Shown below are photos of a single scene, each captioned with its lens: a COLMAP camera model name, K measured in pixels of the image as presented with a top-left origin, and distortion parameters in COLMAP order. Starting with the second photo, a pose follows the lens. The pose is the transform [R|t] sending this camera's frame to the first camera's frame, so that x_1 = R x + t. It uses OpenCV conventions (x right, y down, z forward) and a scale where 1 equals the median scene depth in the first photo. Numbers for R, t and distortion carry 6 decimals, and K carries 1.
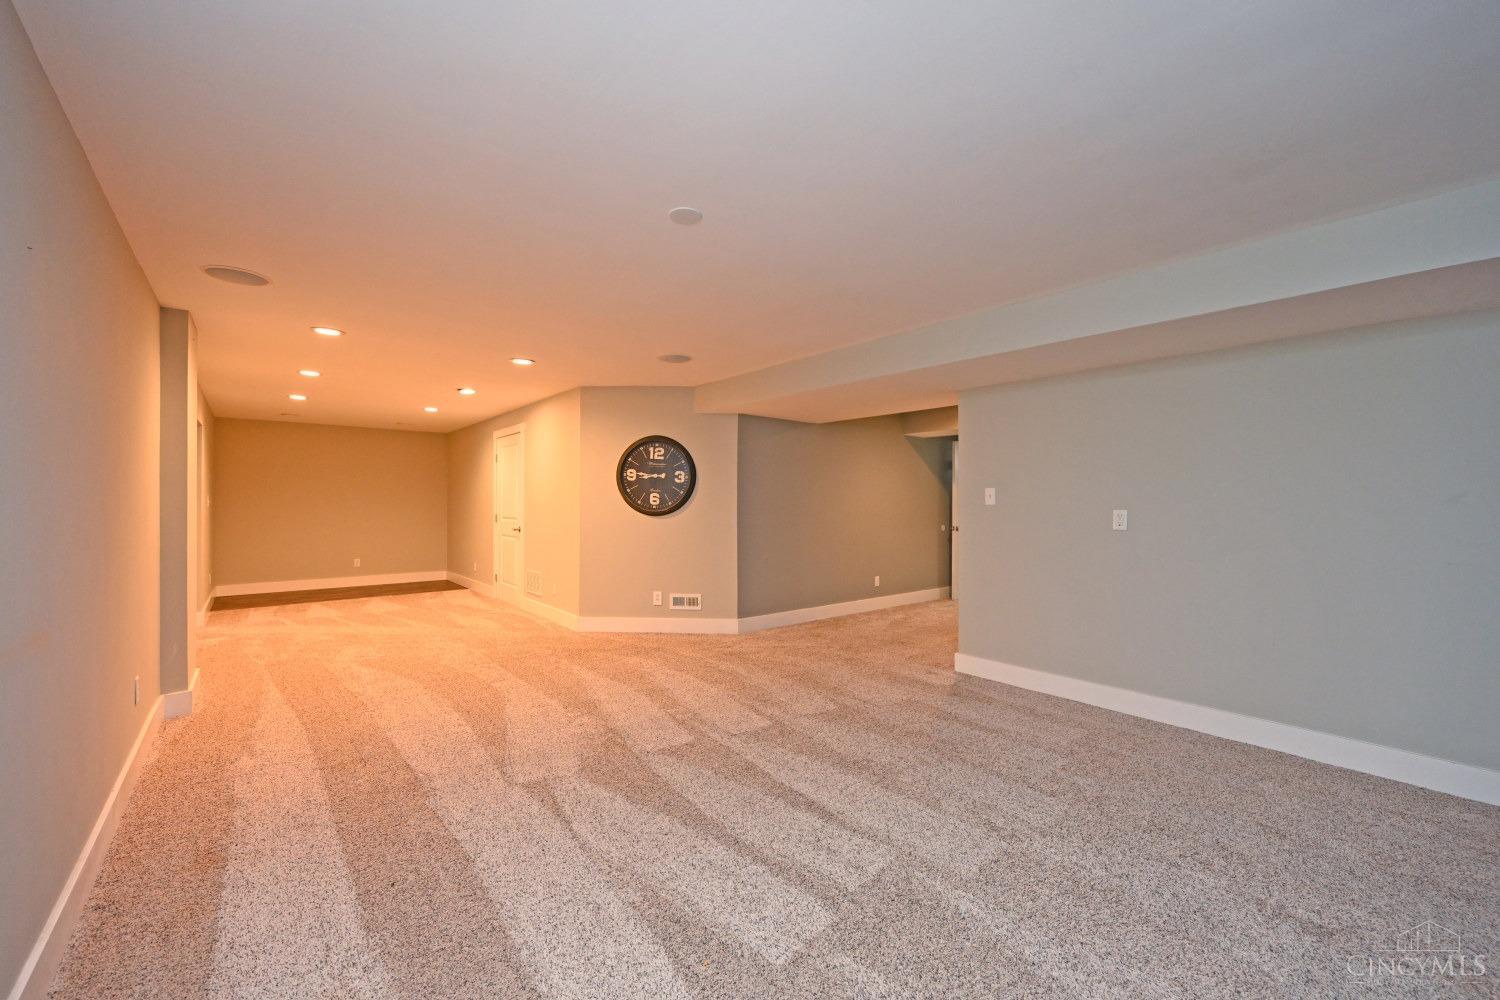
lens RADIAL K [[588.7, 0, 746.0], [0, 588.7, 502.8], [0, 0, 1]] dist [-0.004107, 0.000520]
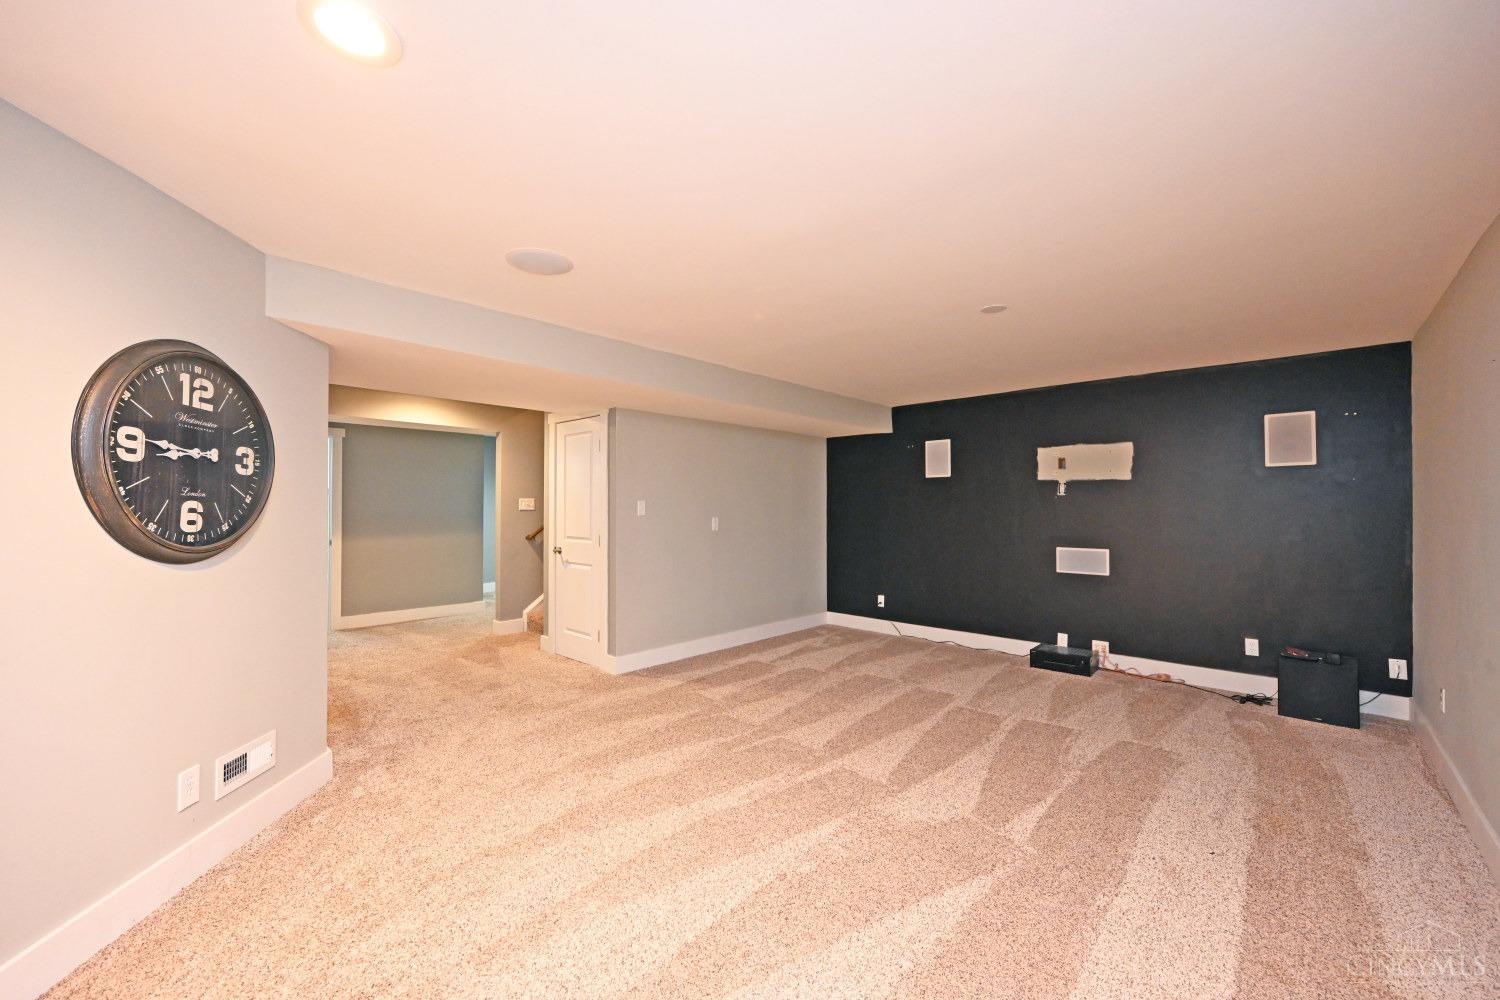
lens RADIAL K [[588.7, 0, 746.0], [0, 588.7, 502.8], [0, 0, 1]] dist [-0.004107, 0.000520]
pose [[-0.122423, 0.001844, 0.992476, -0.558714], [-0.000384, 0.999998, -0.001905, -0.014493], [-0.992478, -0.000615, -0.122422, 0.704526]]
